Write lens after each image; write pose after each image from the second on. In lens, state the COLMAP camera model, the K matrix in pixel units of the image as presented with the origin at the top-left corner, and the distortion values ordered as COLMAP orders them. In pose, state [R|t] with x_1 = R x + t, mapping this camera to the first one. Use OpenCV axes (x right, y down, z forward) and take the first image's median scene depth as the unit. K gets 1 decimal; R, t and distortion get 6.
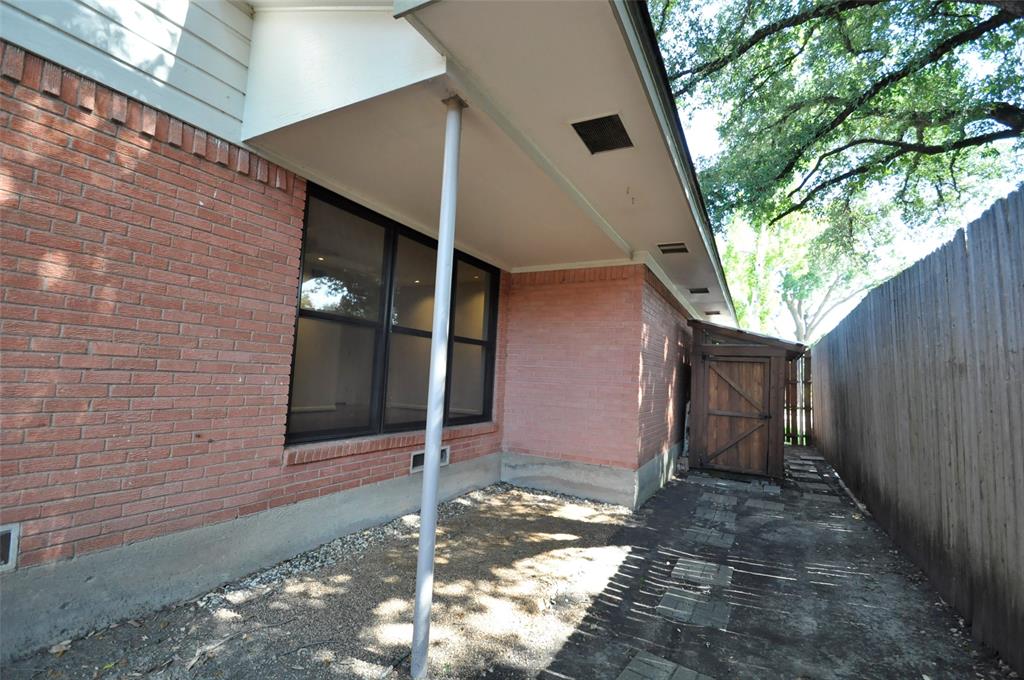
lens RADIAL K [[459.0, 0, 512.0], [0, 459.0, 340.0], [0, 0, 1]] dist [0.001632, 0.000125]
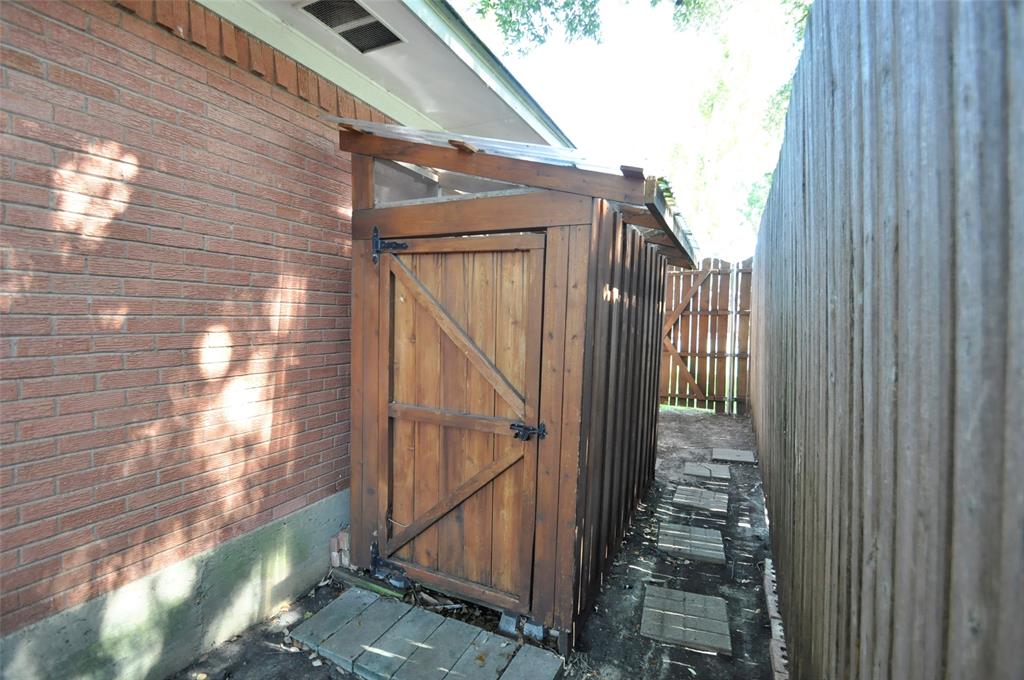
lens RADIAL K [[459.0, 0, 512.0], [0, 459.0, 340.0], [0, 0, 1]] dist [0.001632, 0.000125]
pose [[0.998161, -0.031183, 0.051975, 0.506831], [0.023962, 0.990666, 0.134190, 0.064863], [-0.055674, -0.132698, 0.989592, 0.685147]]
